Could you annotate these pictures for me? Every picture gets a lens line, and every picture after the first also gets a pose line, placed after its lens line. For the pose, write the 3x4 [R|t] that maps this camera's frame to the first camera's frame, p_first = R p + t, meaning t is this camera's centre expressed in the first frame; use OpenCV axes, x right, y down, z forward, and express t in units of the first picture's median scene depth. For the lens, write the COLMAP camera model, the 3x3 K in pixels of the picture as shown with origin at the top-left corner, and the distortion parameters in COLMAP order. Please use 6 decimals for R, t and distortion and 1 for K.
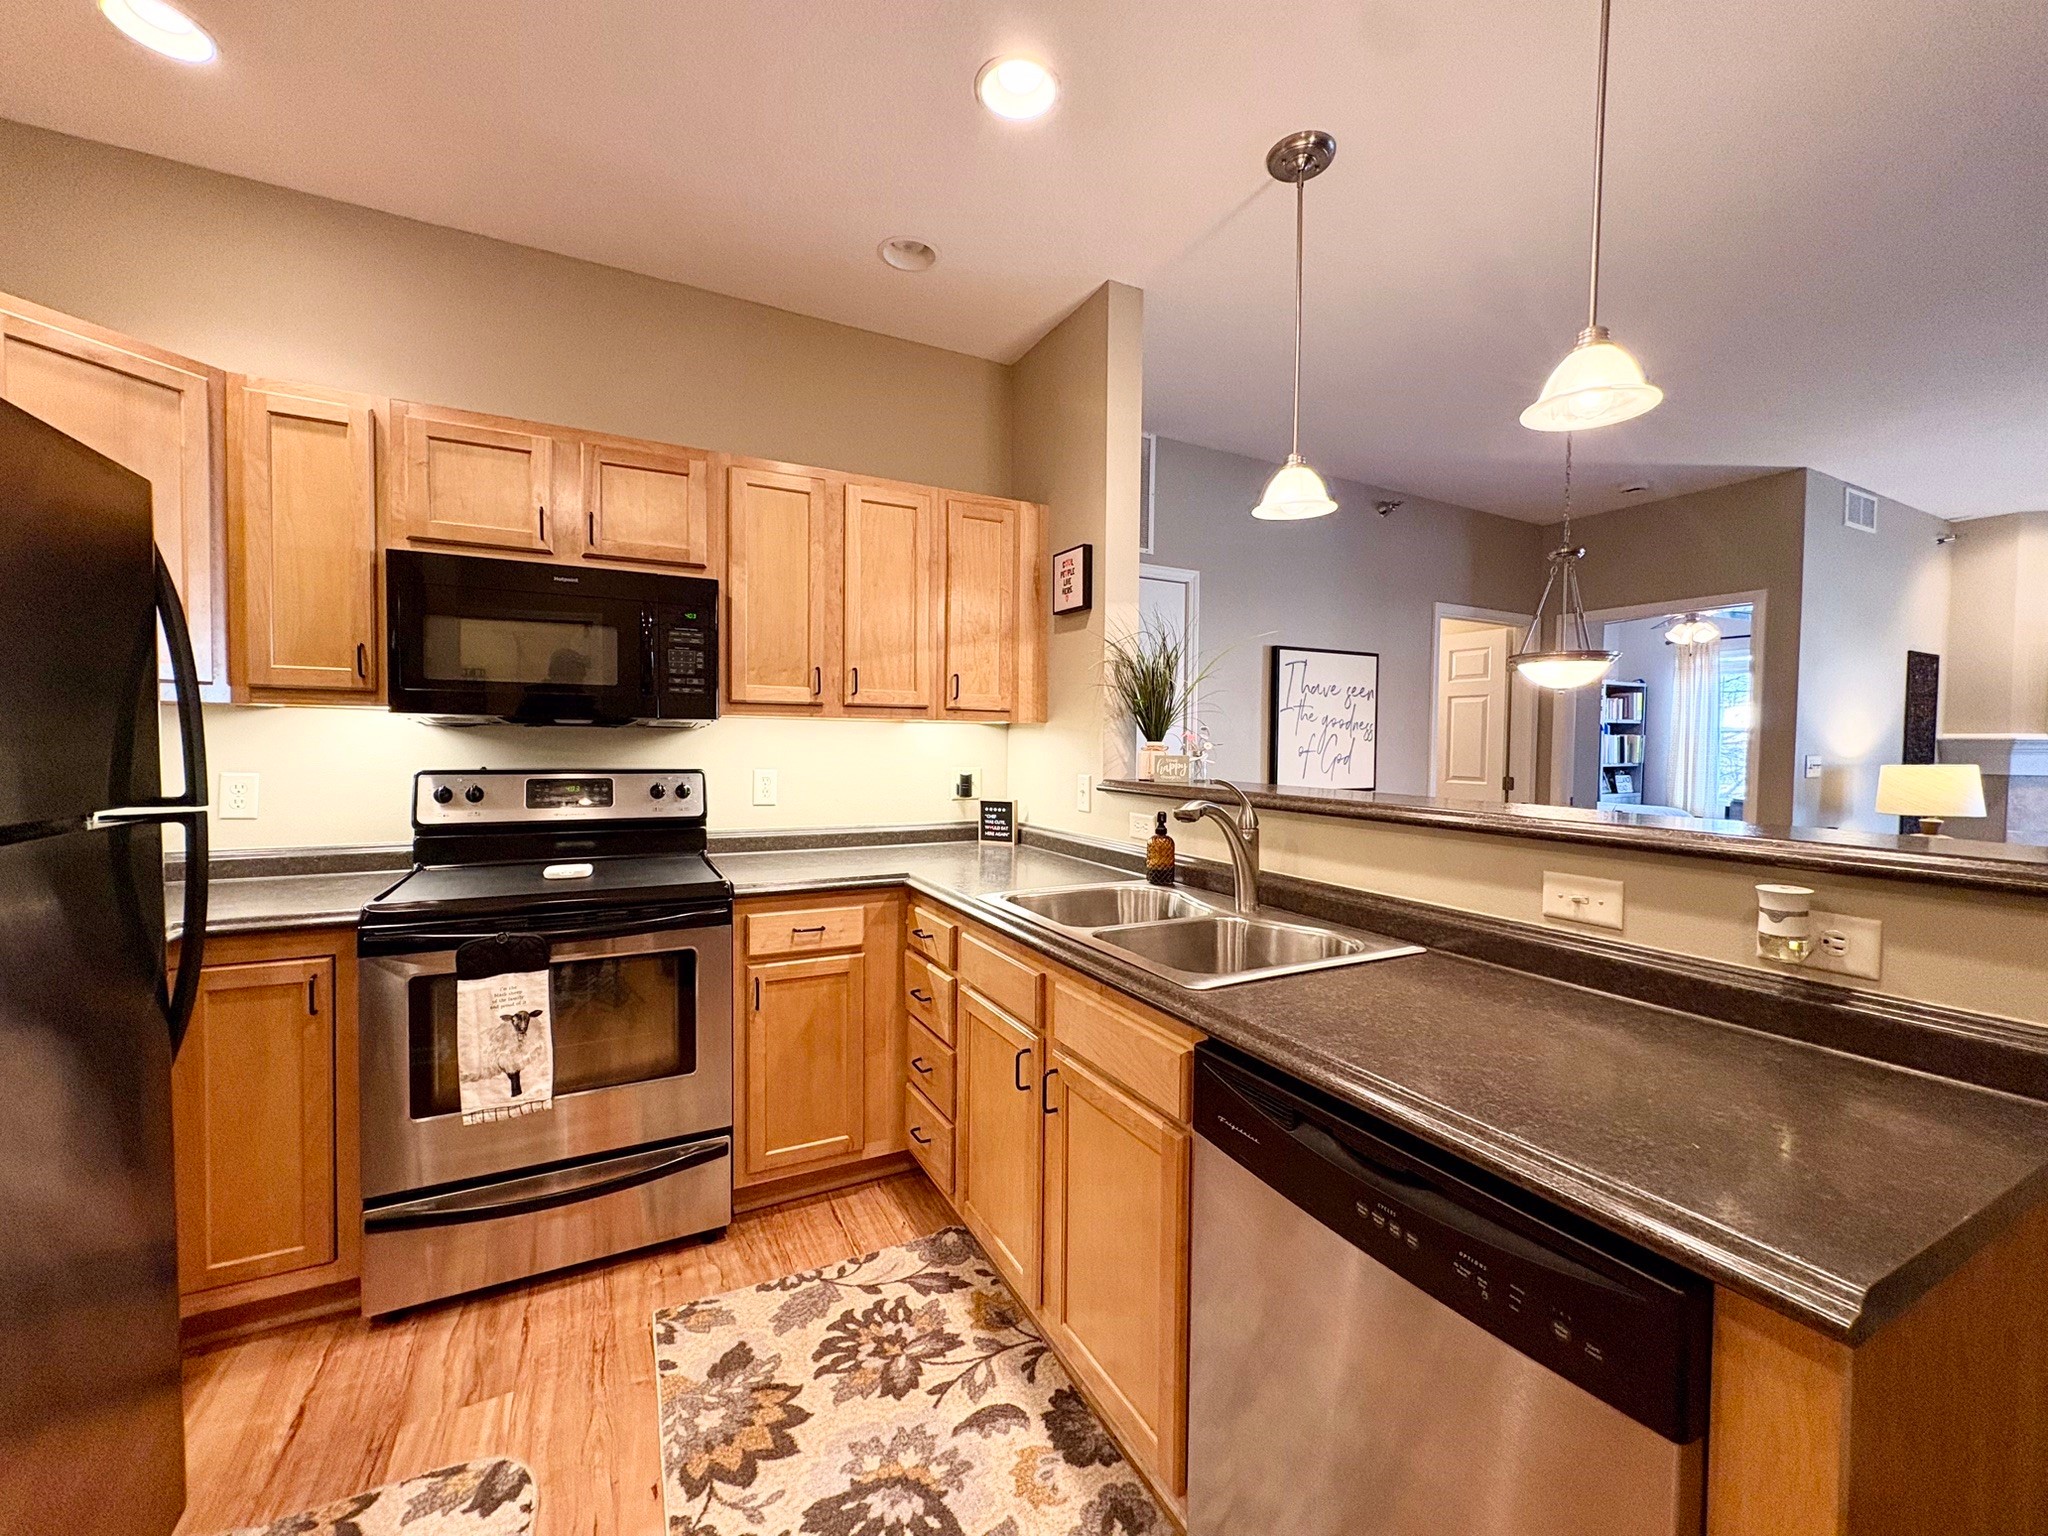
lens RADIAL K [[812.9, 0, 1022.9], [0, 812.9, 761.6], [0, 0, 1]] dist [0.001163, -0.000376]
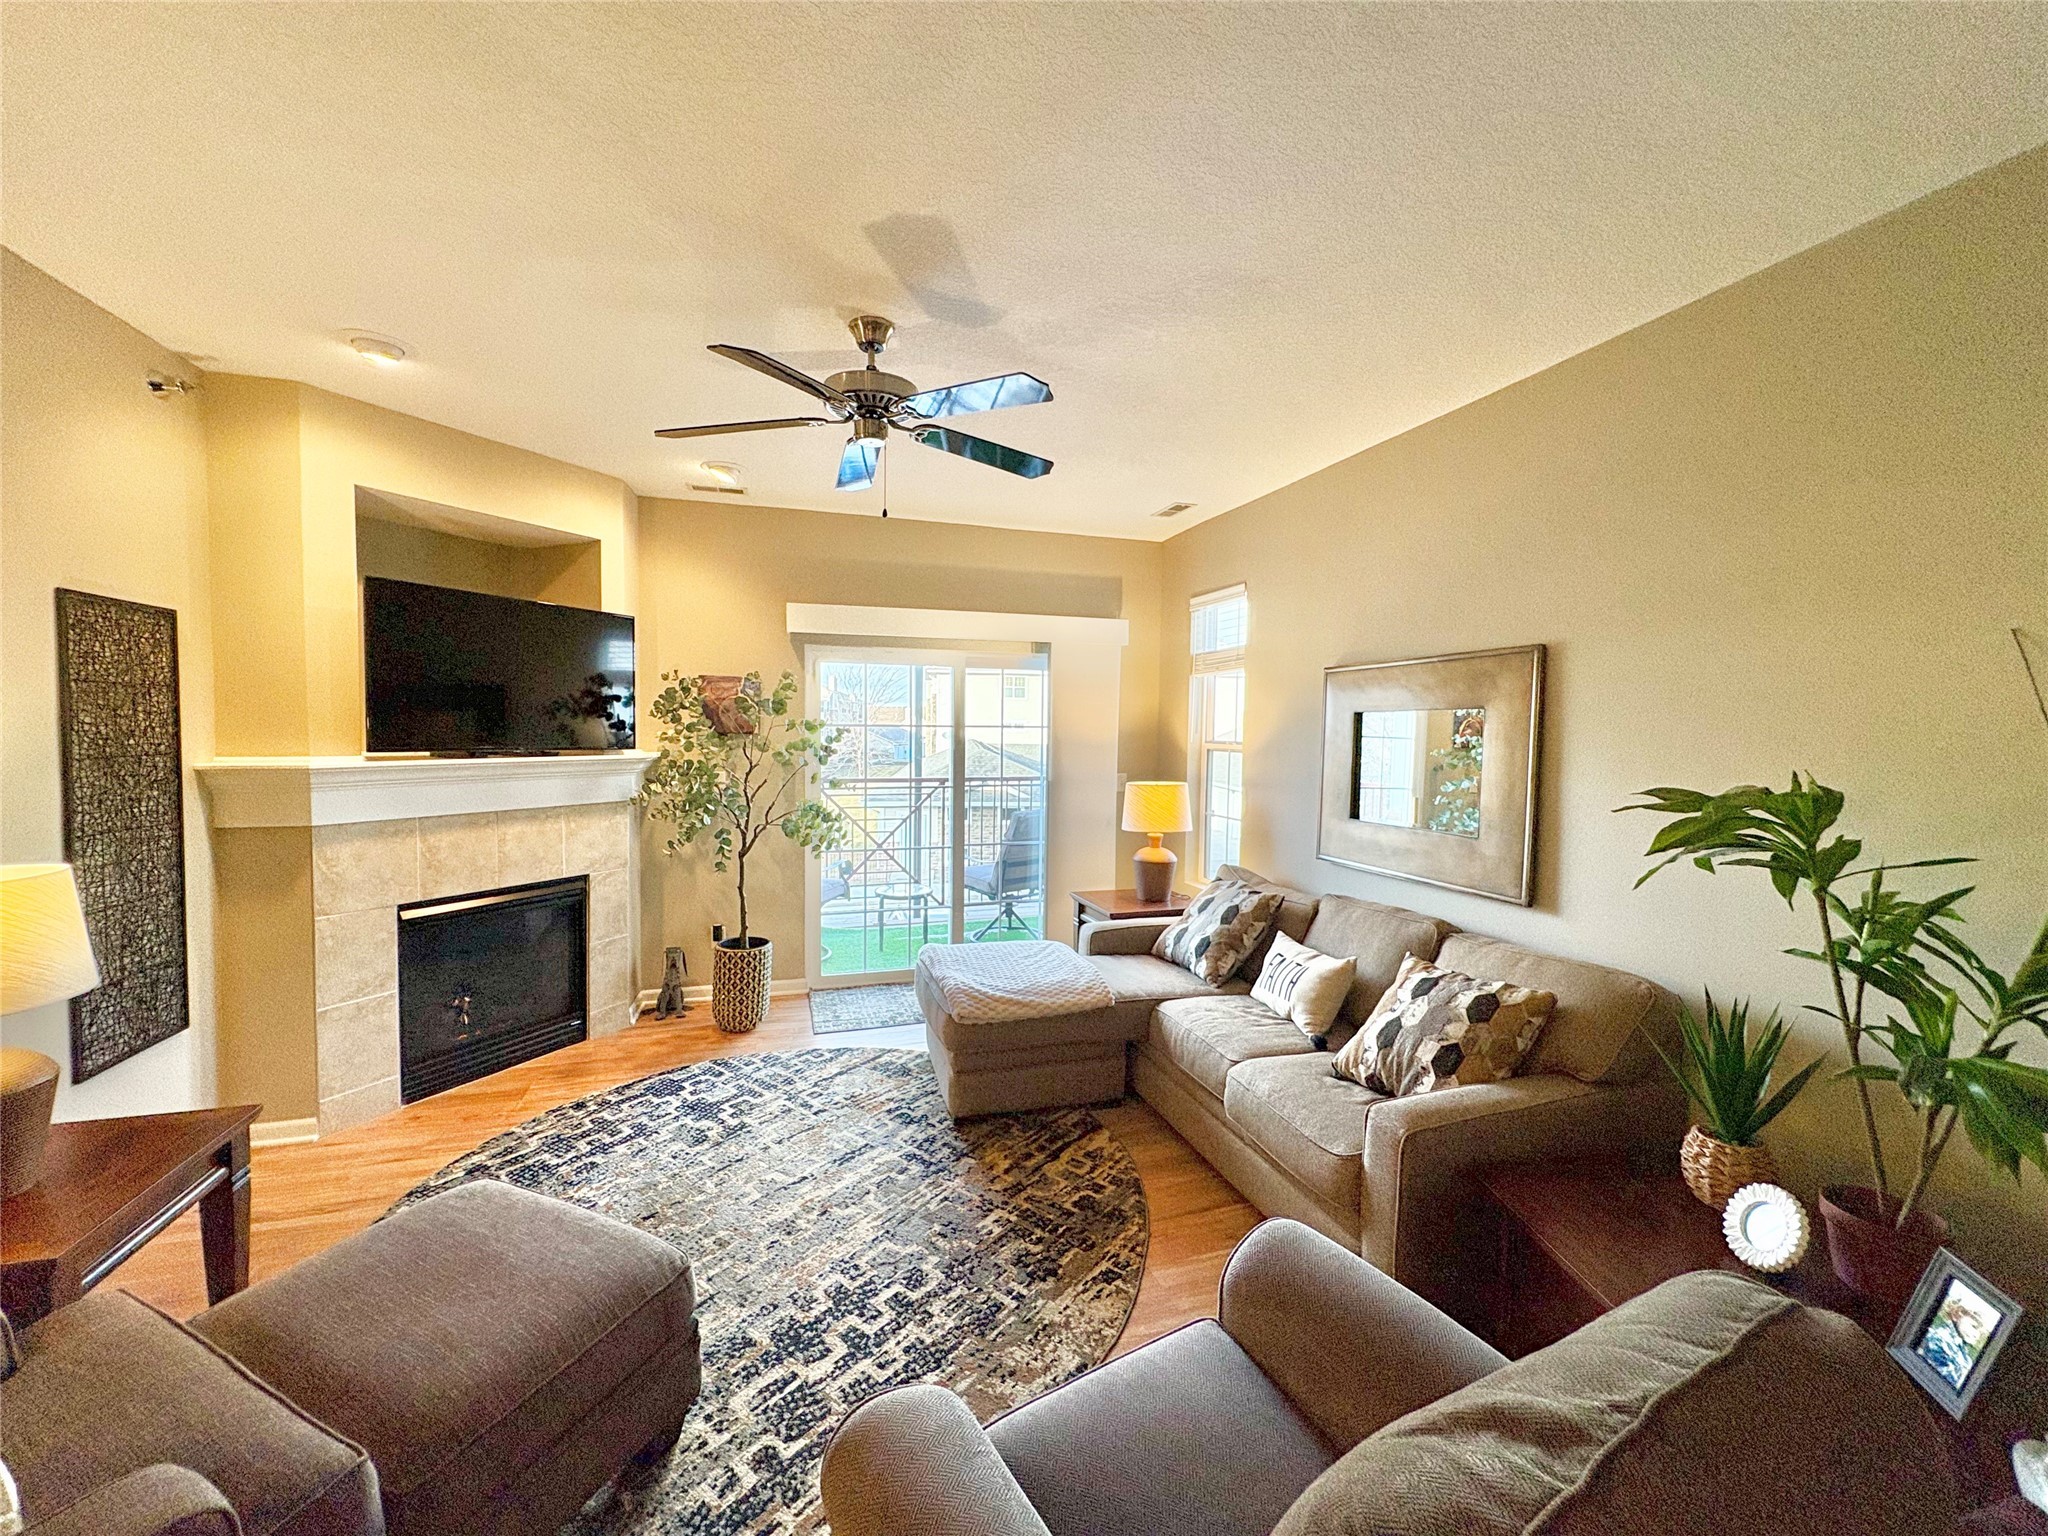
lens RADIAL K [[812.9, 0, 1020.3], [0, 812.9, 769.4], [0, 0, 1]] dist [0.001163, -0.000376]
pose [[0.182617, -0.059073, 0.981408, 1.479401], [0.016793, 0.998235, 0.056961, -0.103941], [-0.983041, 0.006079, 0.183286, 0.774823]]
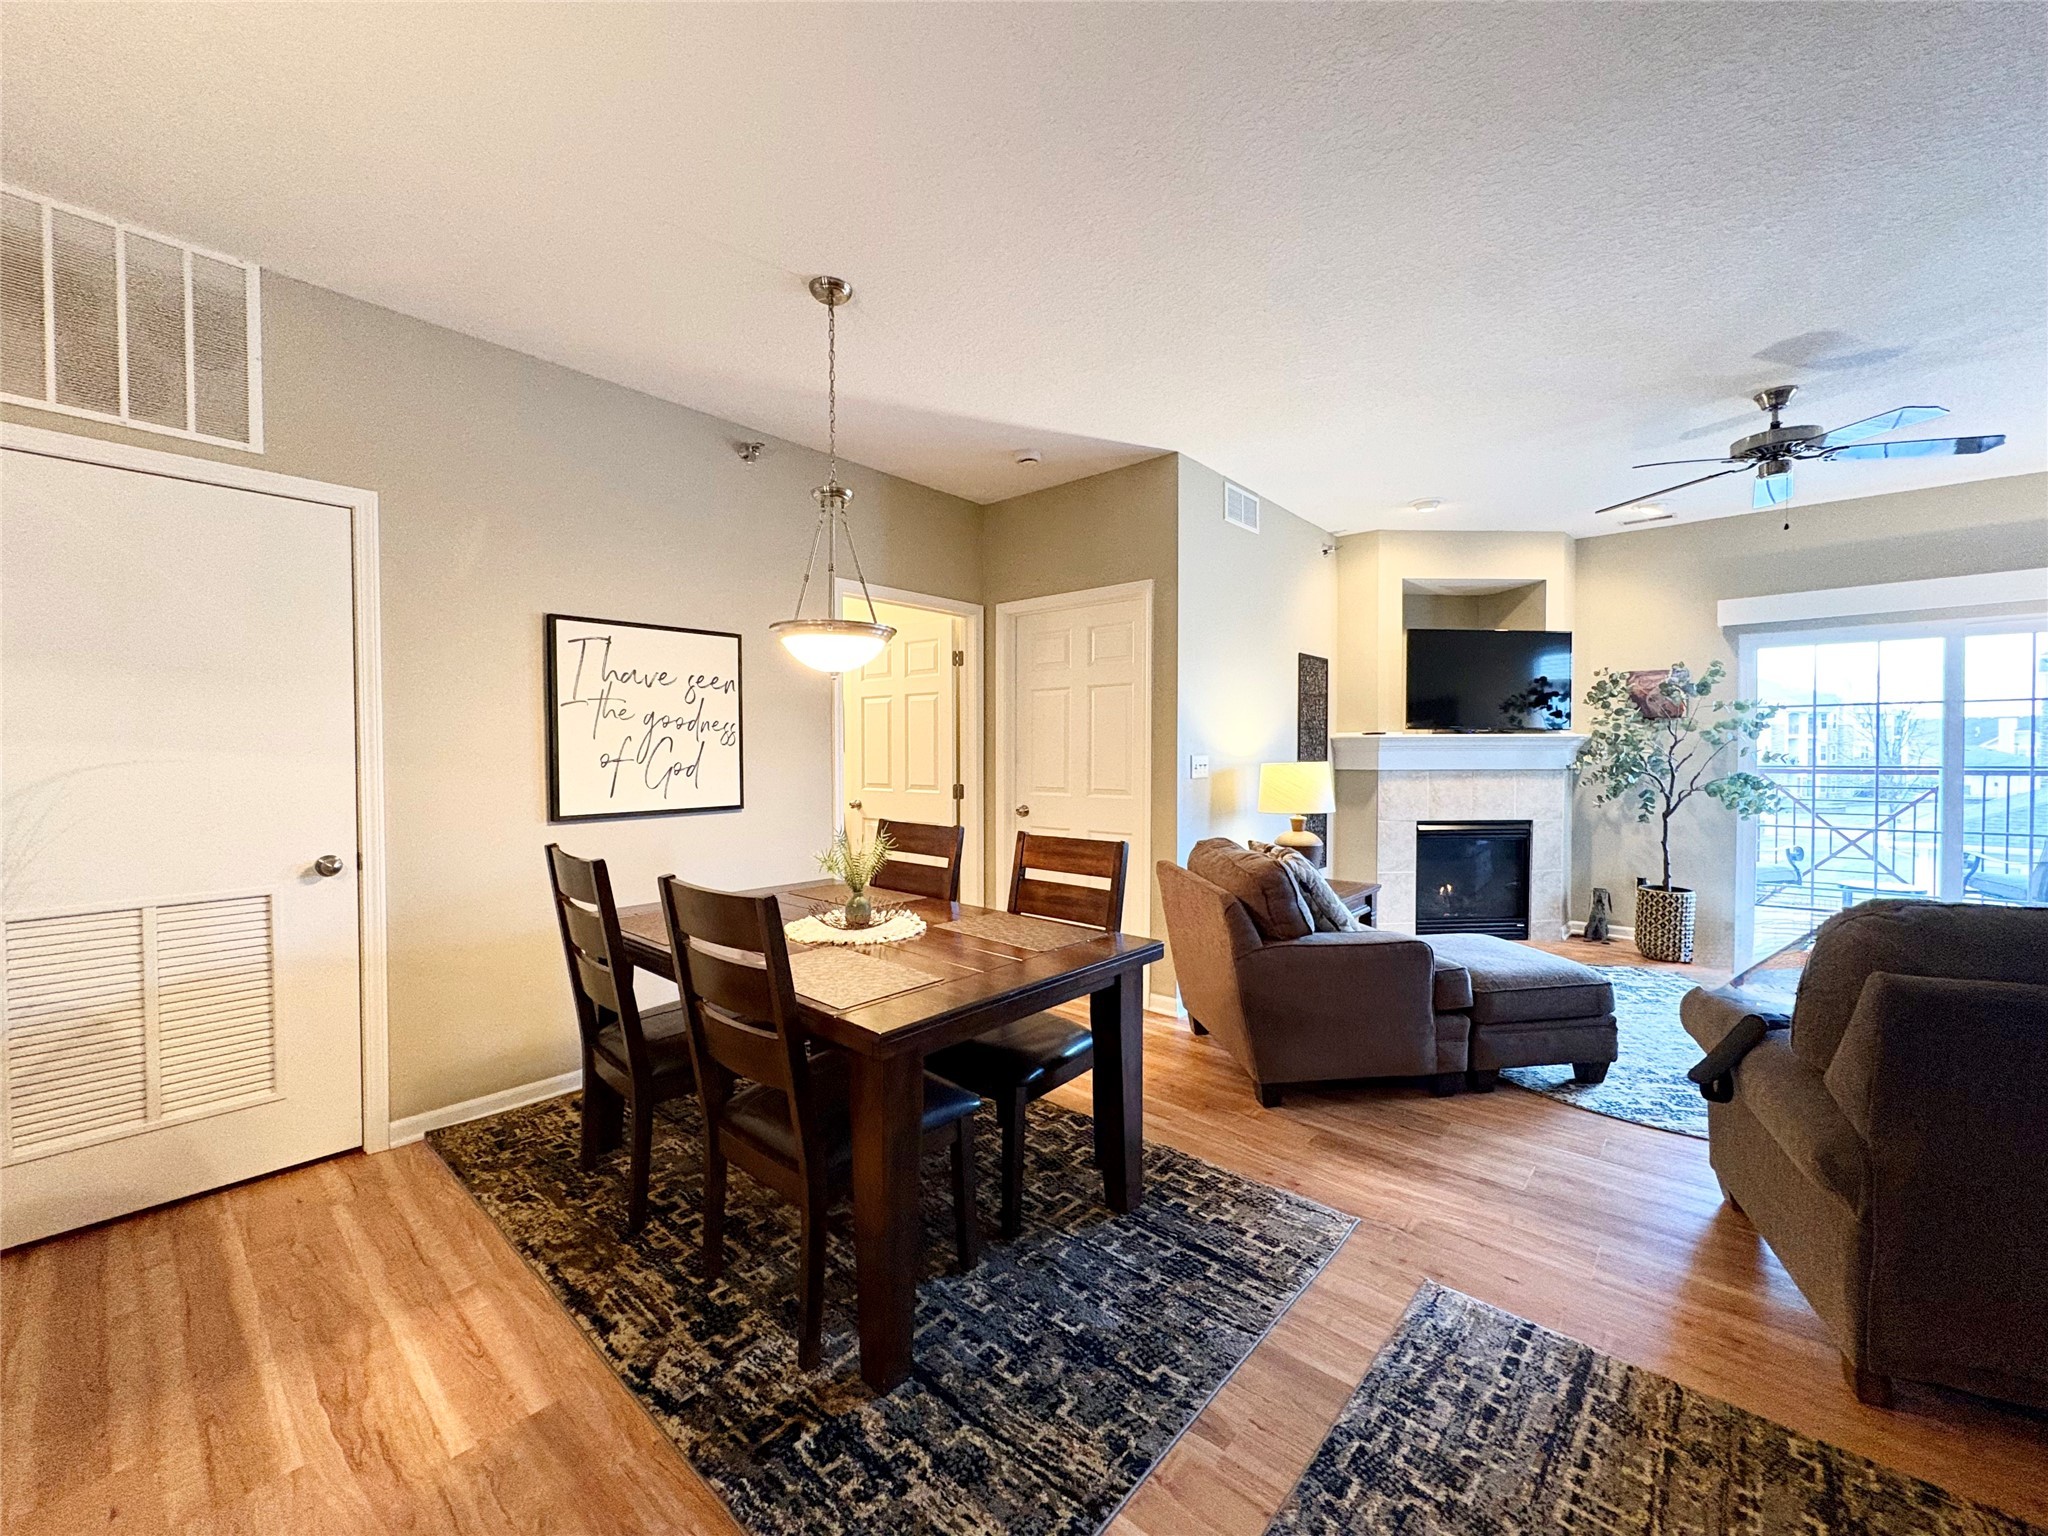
lens RADIAL K [[812.9, 0, 1021.9], [0, 812.9, 764.6], [0, 0, 1]] dist [0.001163, -0.000376]
pose [[0.933058, -0.020451, 0.359145, 0.769931], [0.023814, 0.999704, -0.004942, 0.006962], [-0.358937, 0.013163, 0.933269, 0.319222]]
